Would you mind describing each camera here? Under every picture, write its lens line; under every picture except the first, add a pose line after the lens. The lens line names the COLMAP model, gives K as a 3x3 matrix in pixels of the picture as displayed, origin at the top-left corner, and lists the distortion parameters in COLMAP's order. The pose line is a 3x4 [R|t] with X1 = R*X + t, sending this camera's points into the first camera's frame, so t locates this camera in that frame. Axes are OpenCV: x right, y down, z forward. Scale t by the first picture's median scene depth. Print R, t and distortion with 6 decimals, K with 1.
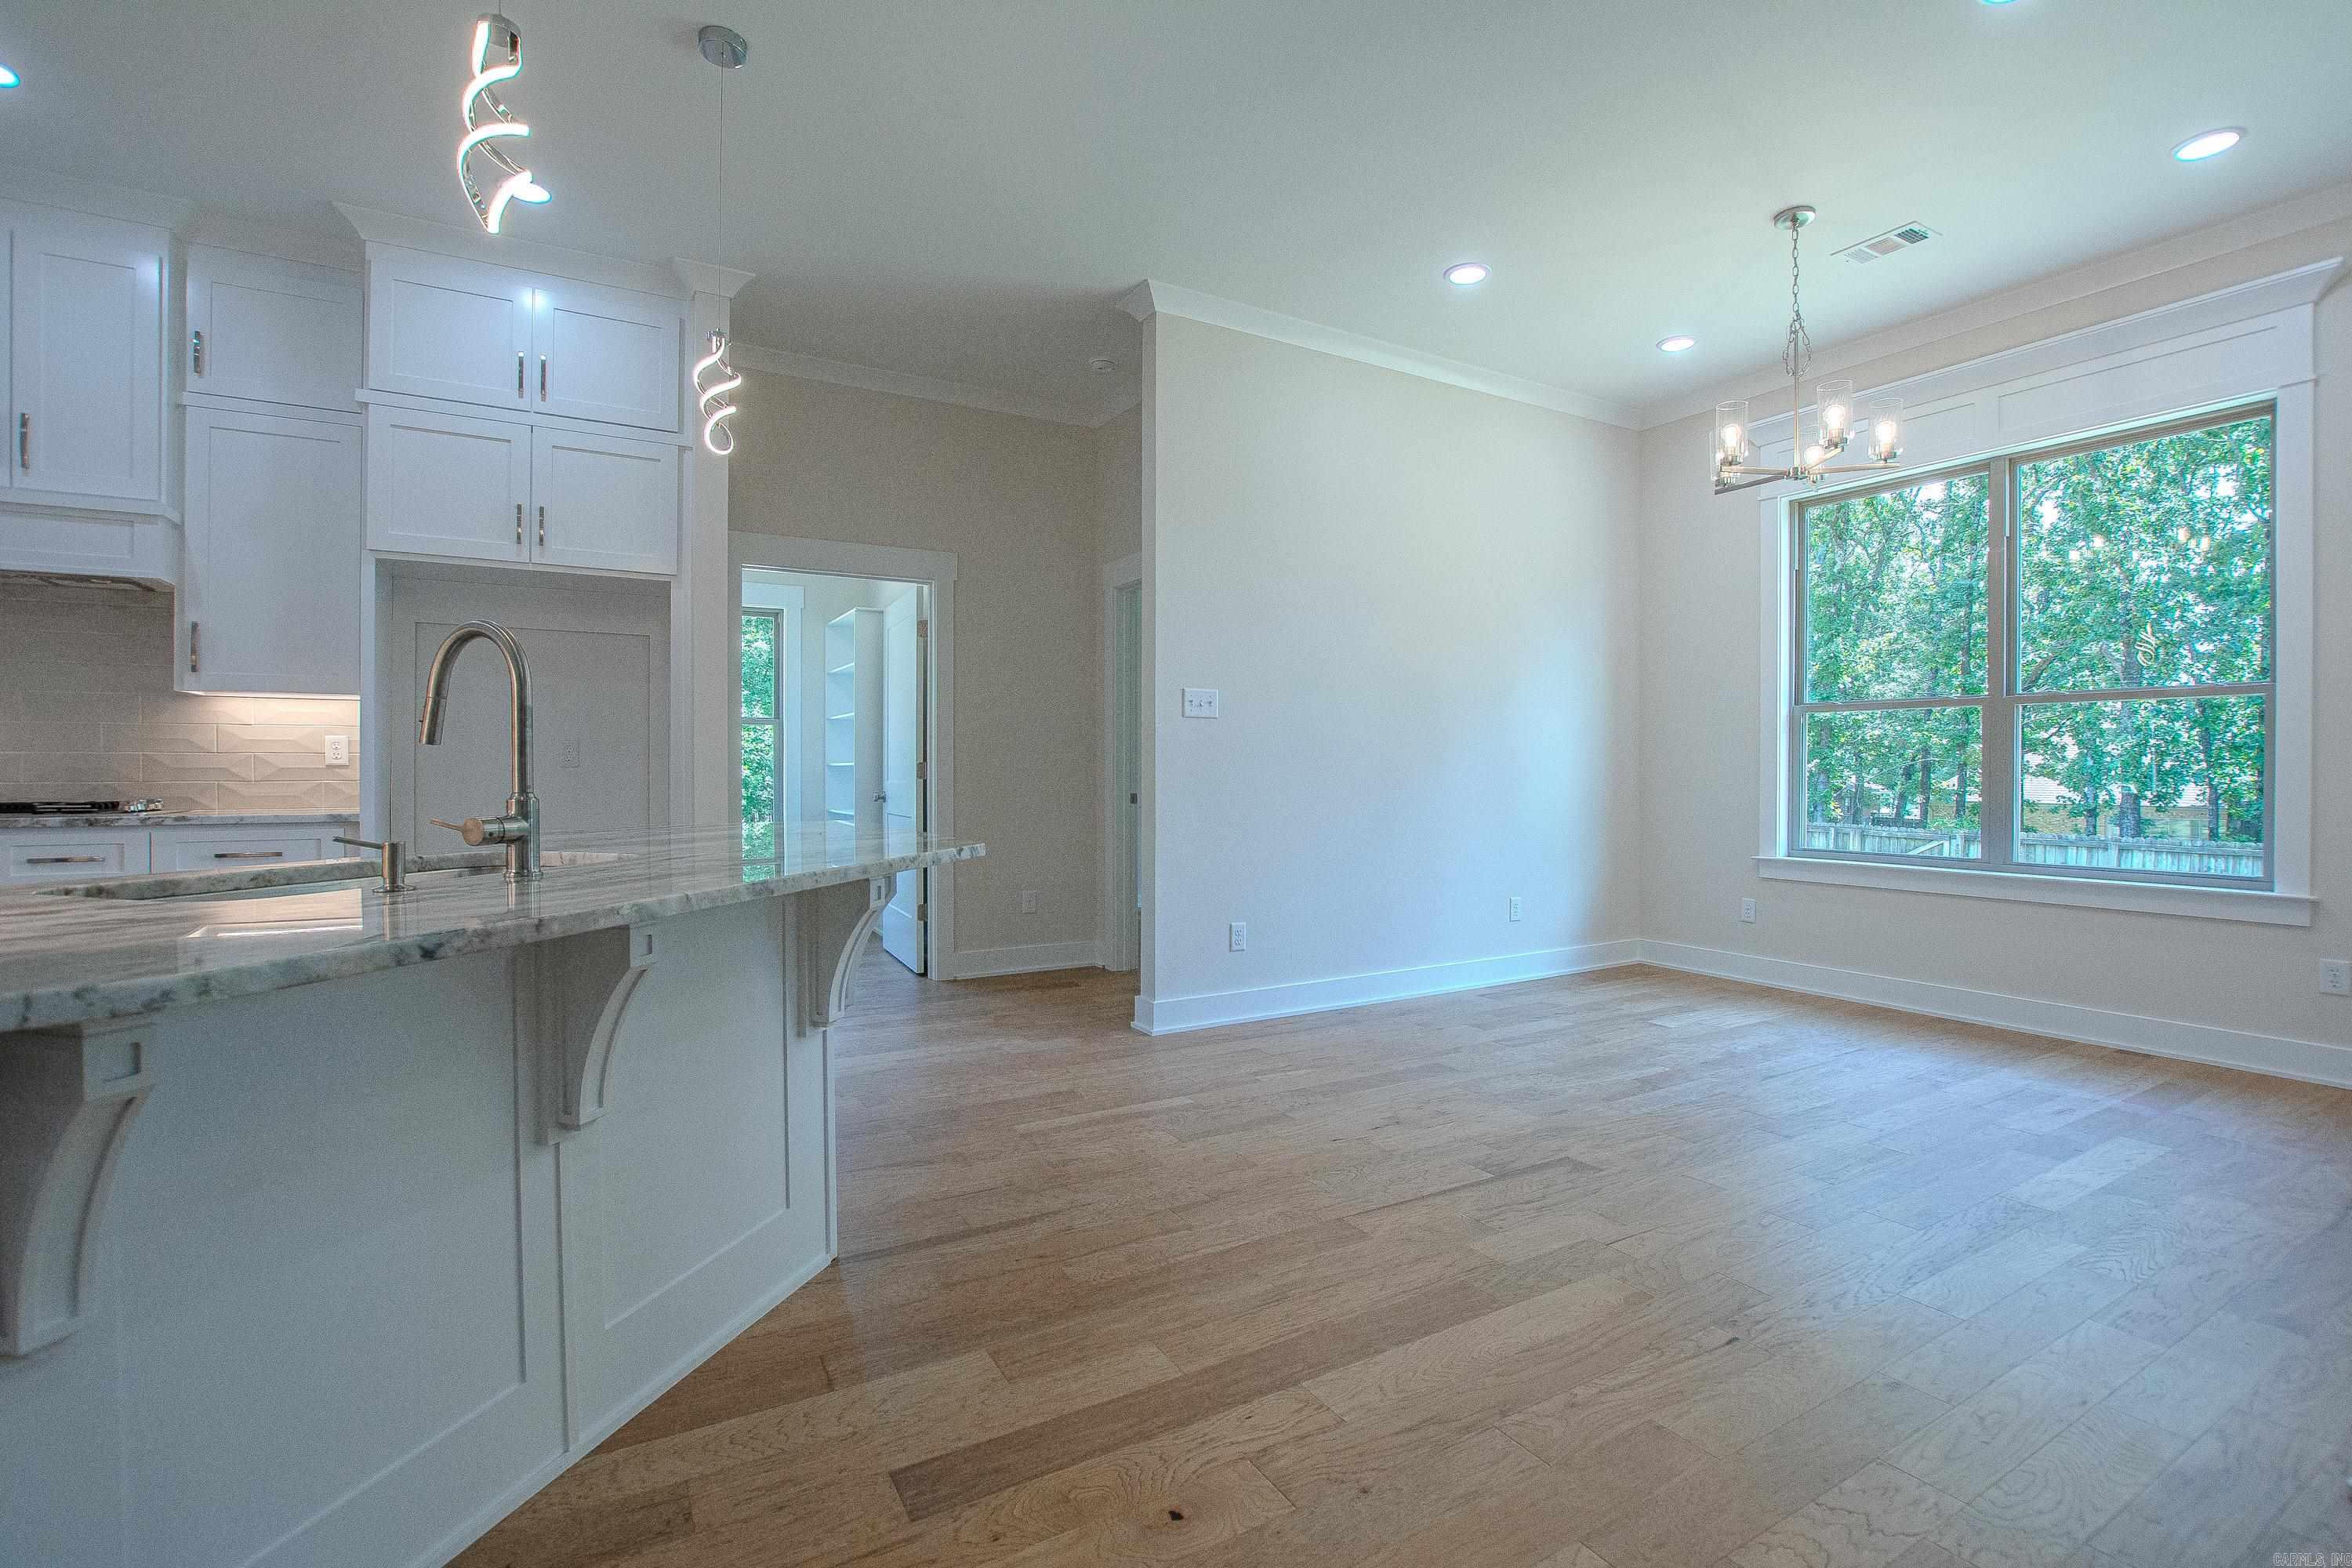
lens RADIAL K [[1044.2, 0, 1187.0], [0, 1044.2, 782.9], [0, 0, 1]] dist [-0.038082, 0.005697]
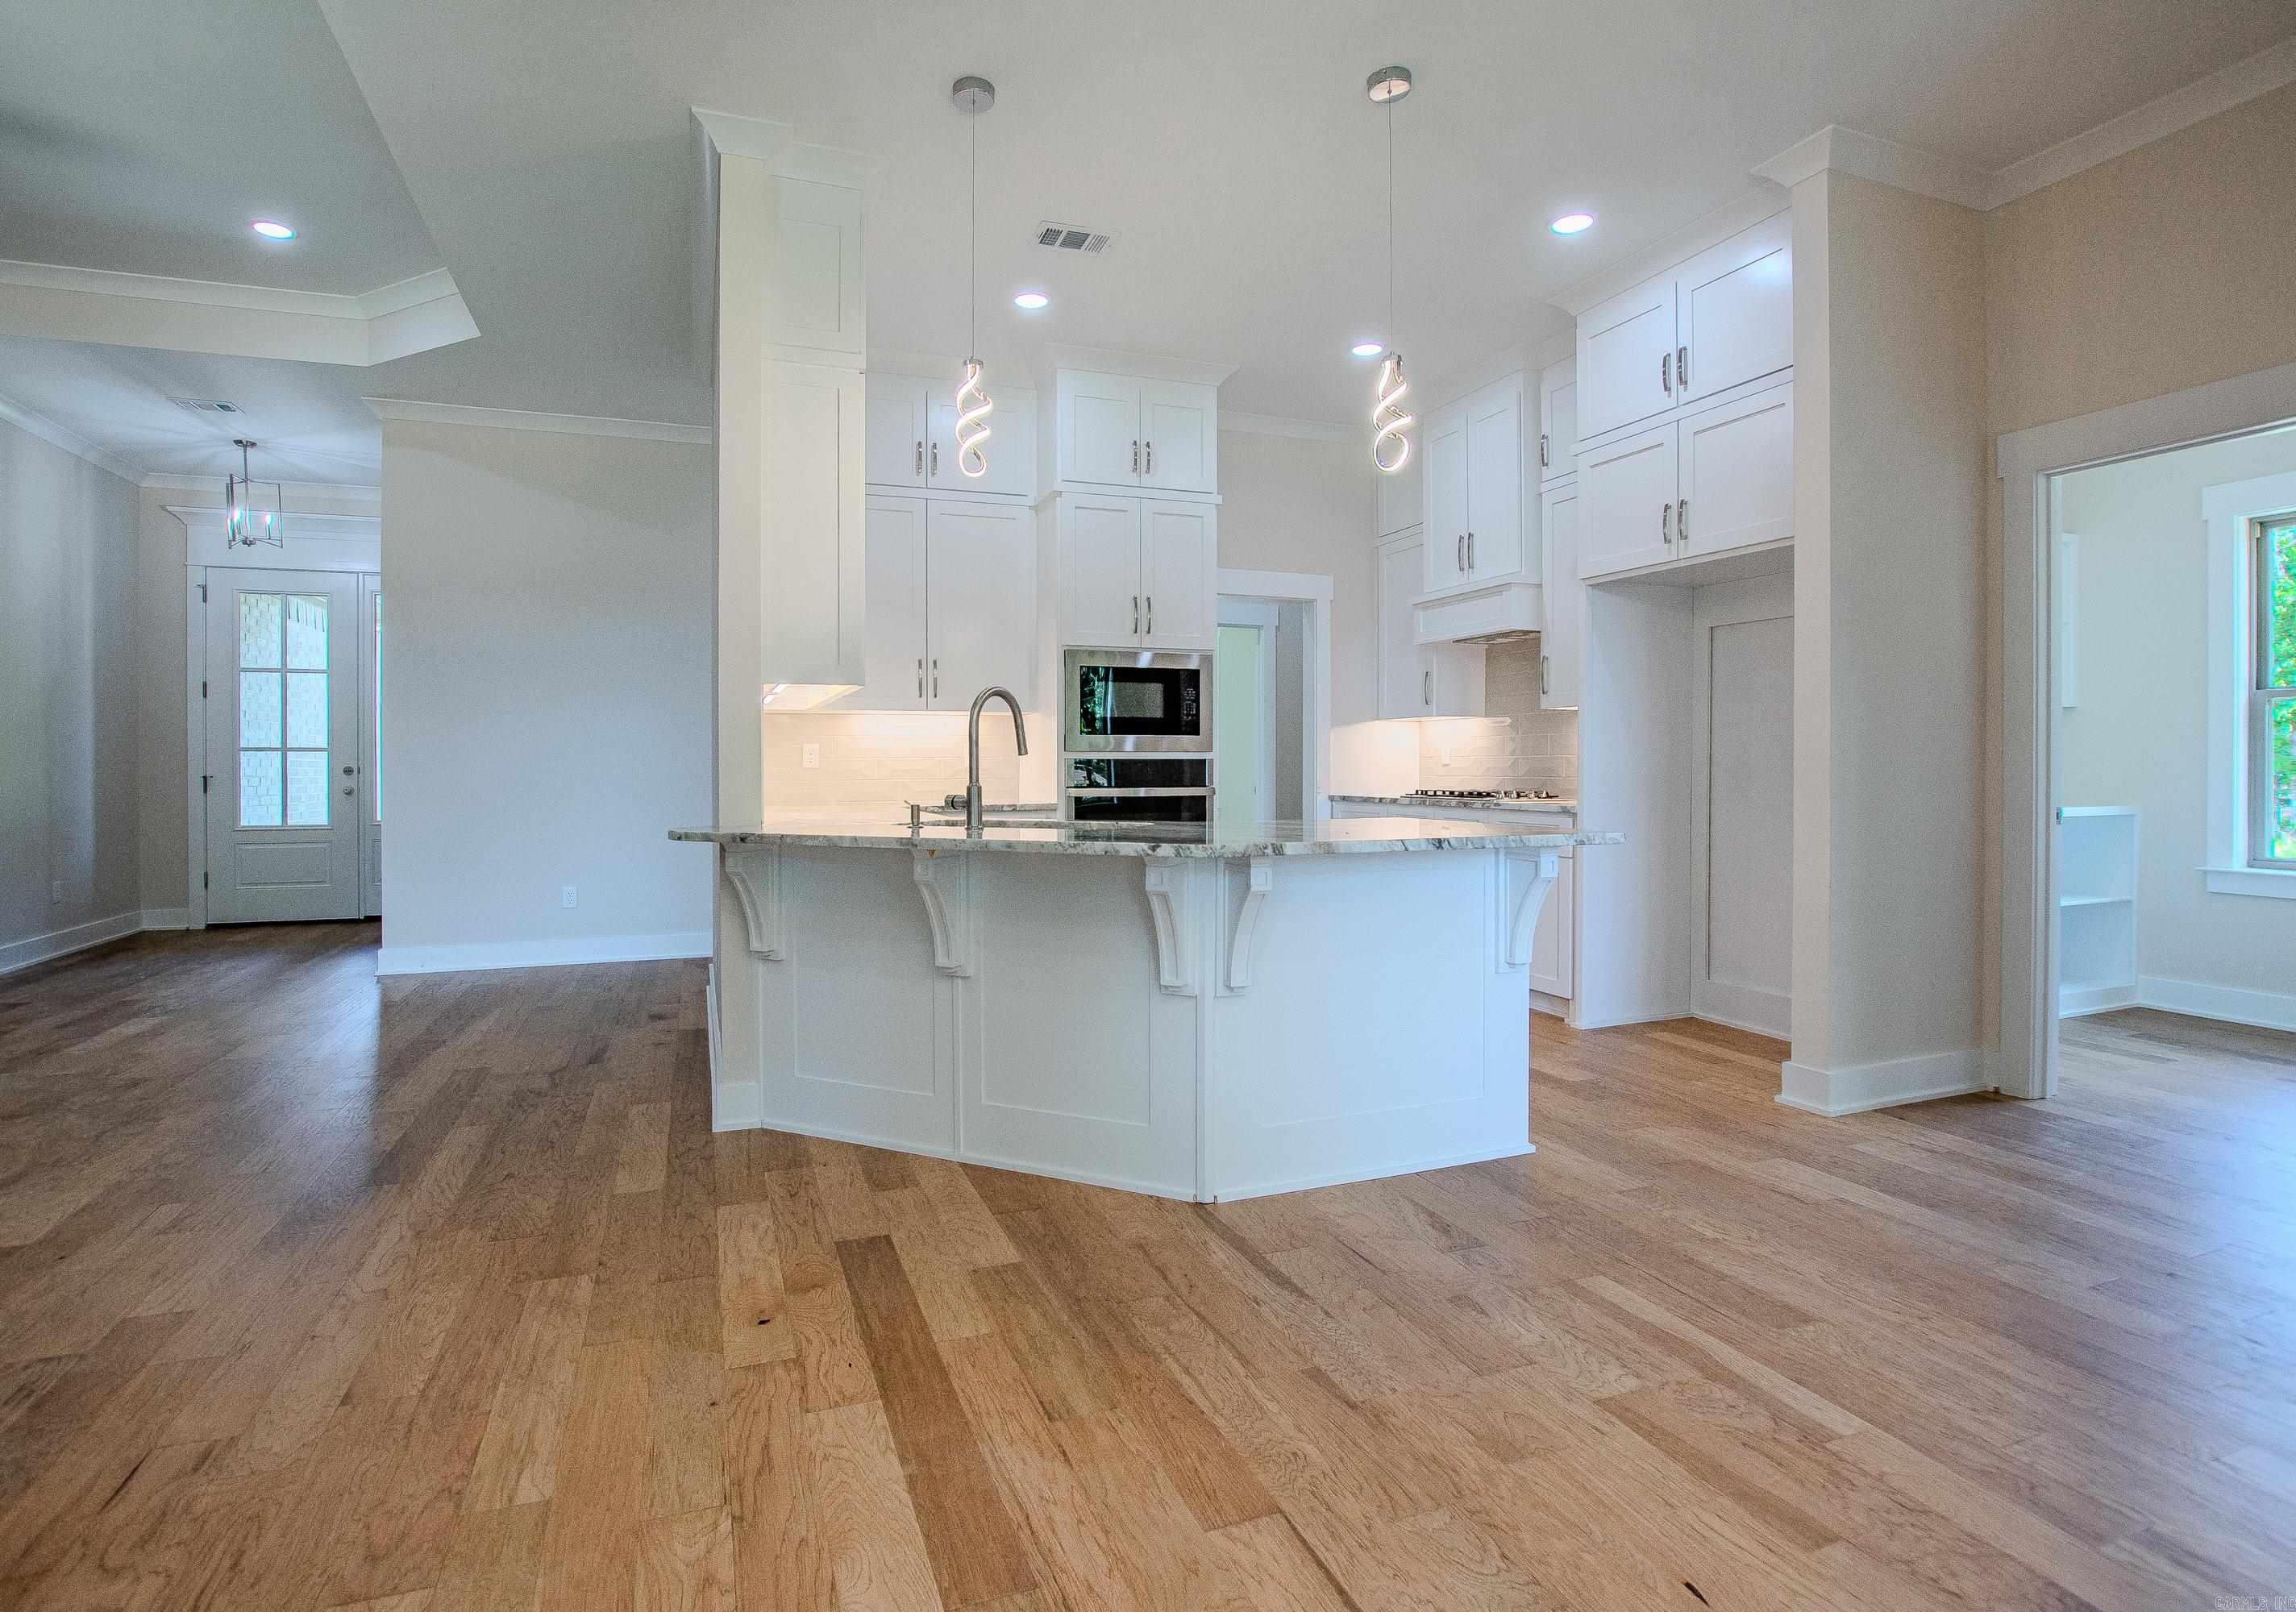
lens RADIAL K [[1113.9, 0, 1093.2], [0, 1113.9, 770.6], [0, 0, 1]] dist [-0.019666, -0.000539]
pose [[-0.180061, 0.003504, -0.983649, 0.615081], [-0.010637, 0.999928, 0.005510, -0.013757], [0.983598, 0.011455, -0.180011, 0.766890]]
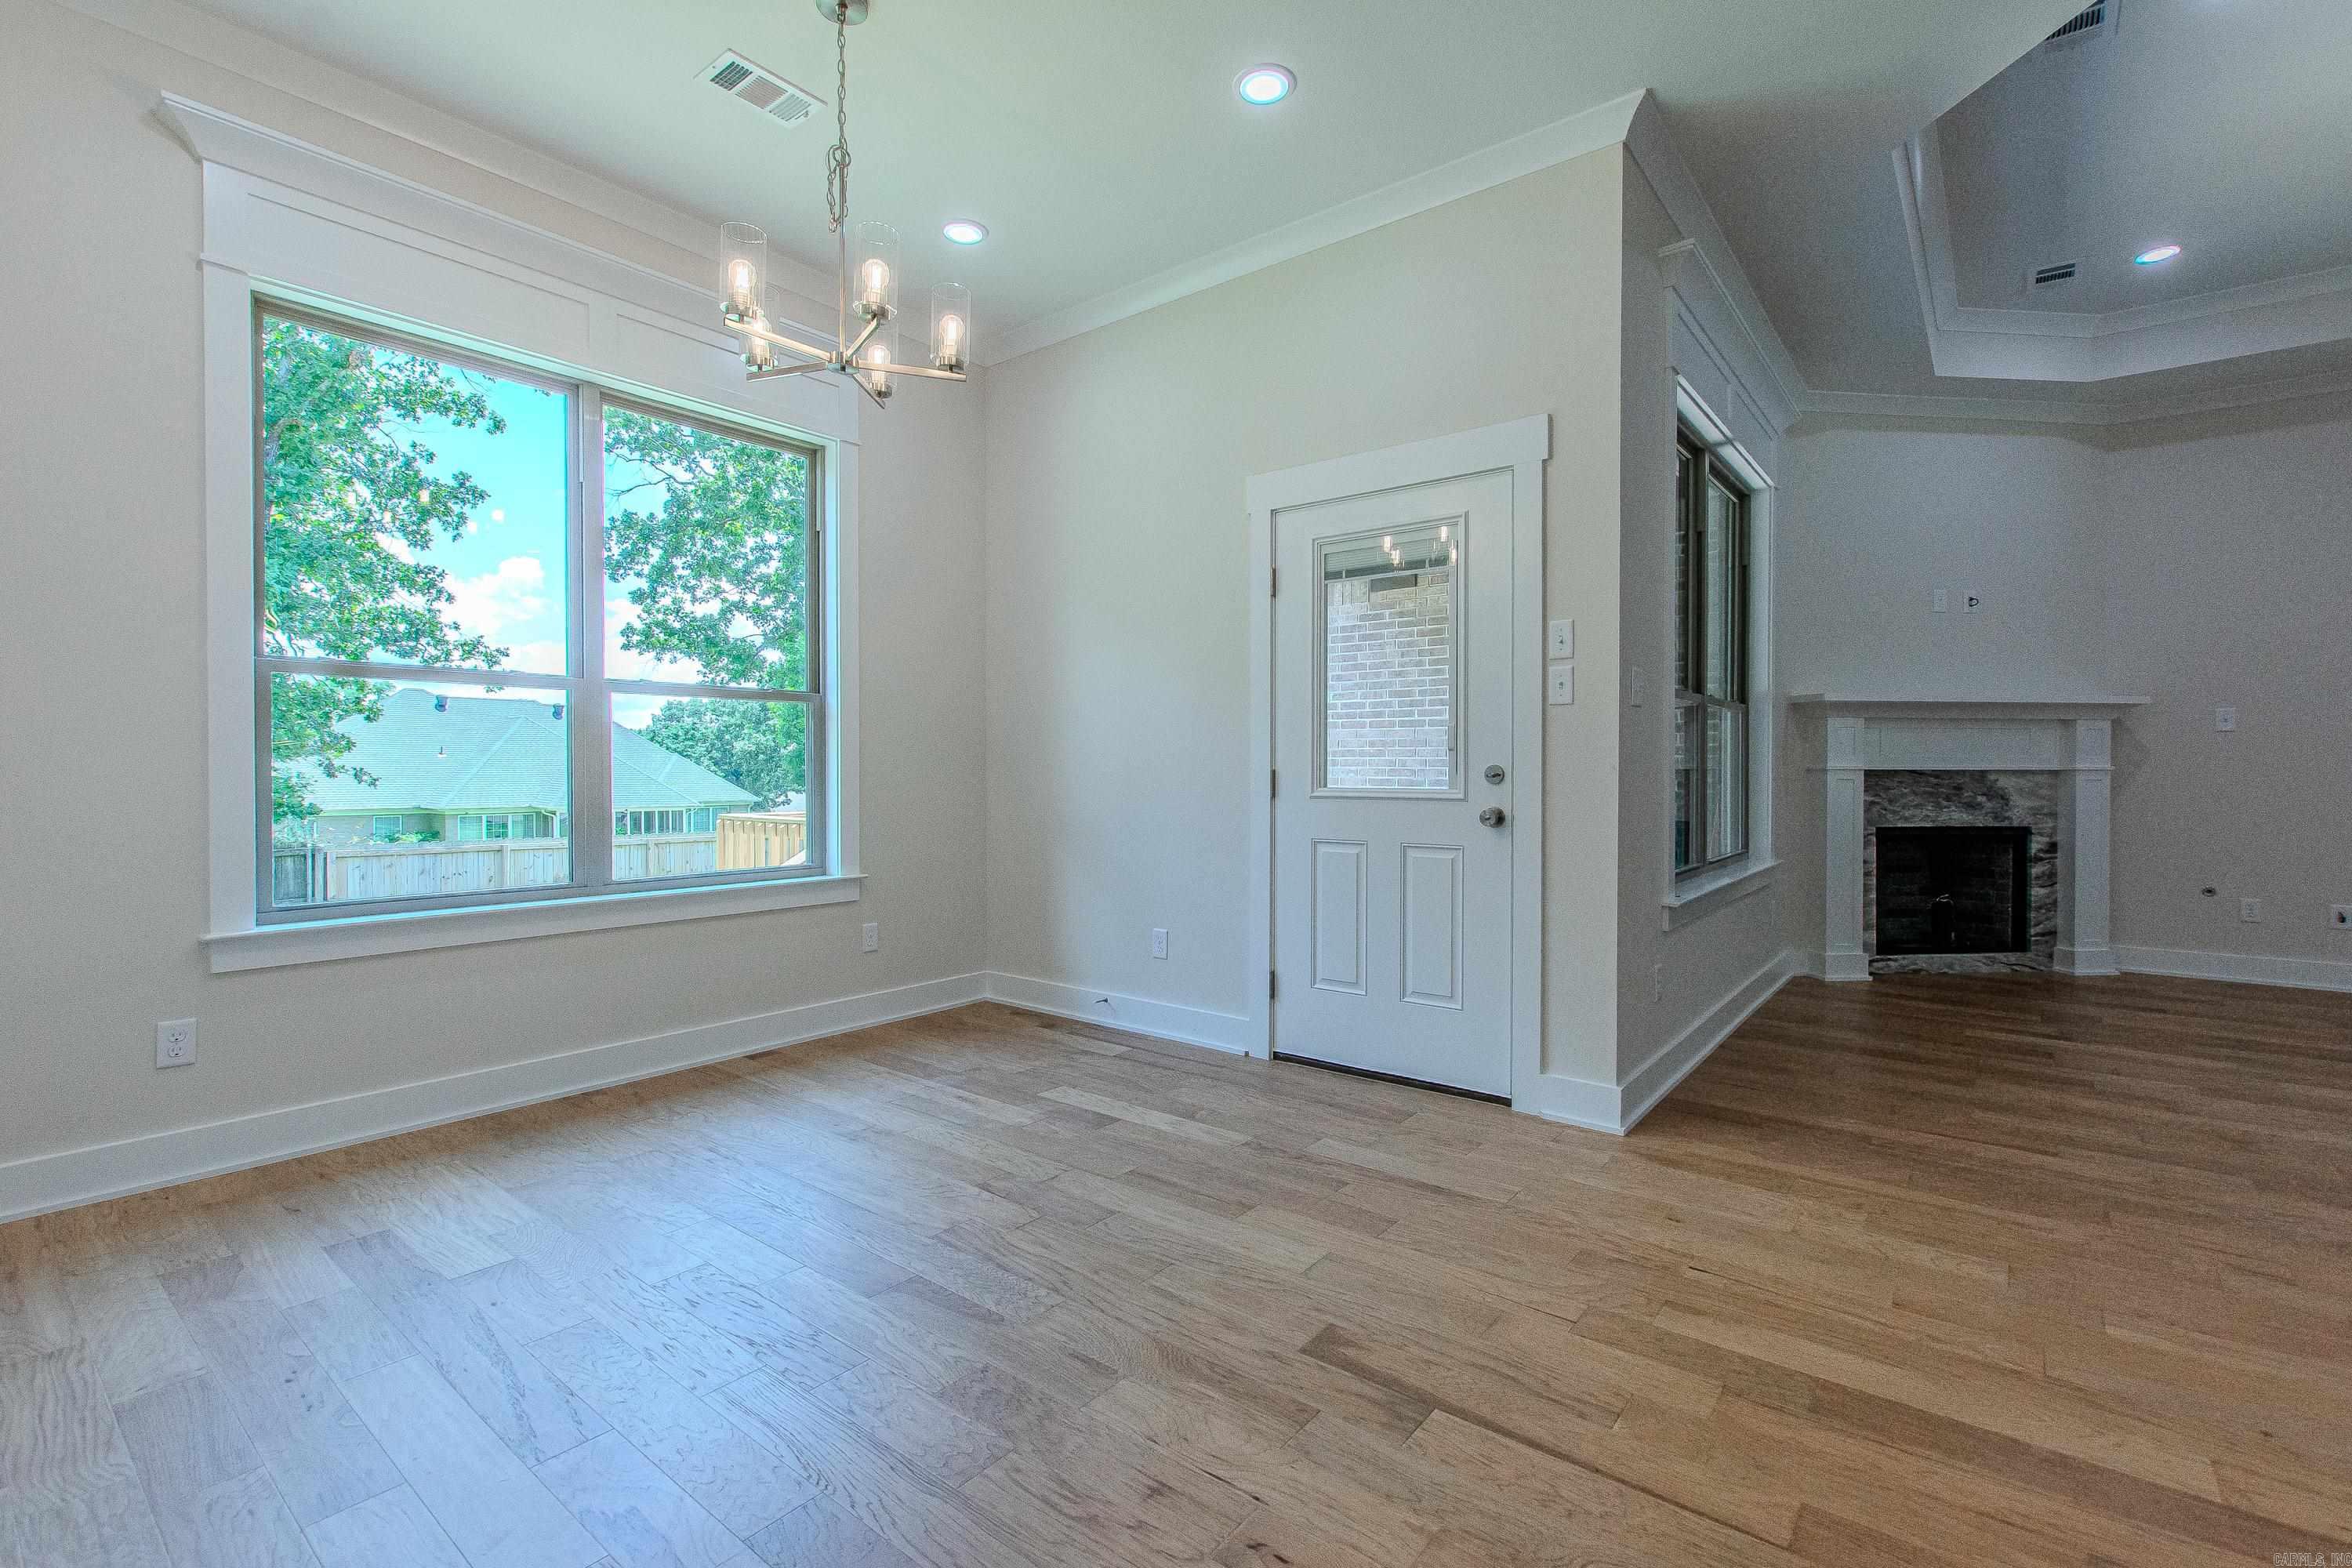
lens RADIAL K [[1037.1, 0, 1183.5], [0, 1037.1, 780.8], [0, 0, 1]] dist [0.002546, -0.000670]
pose [[-0.357979, -0.009974, 0.933676, -0.207751], [0.011962, 0.999812, 0.015267, -0.018898], [-0.933653, 0.016634, -0.357792, 1.161246]]
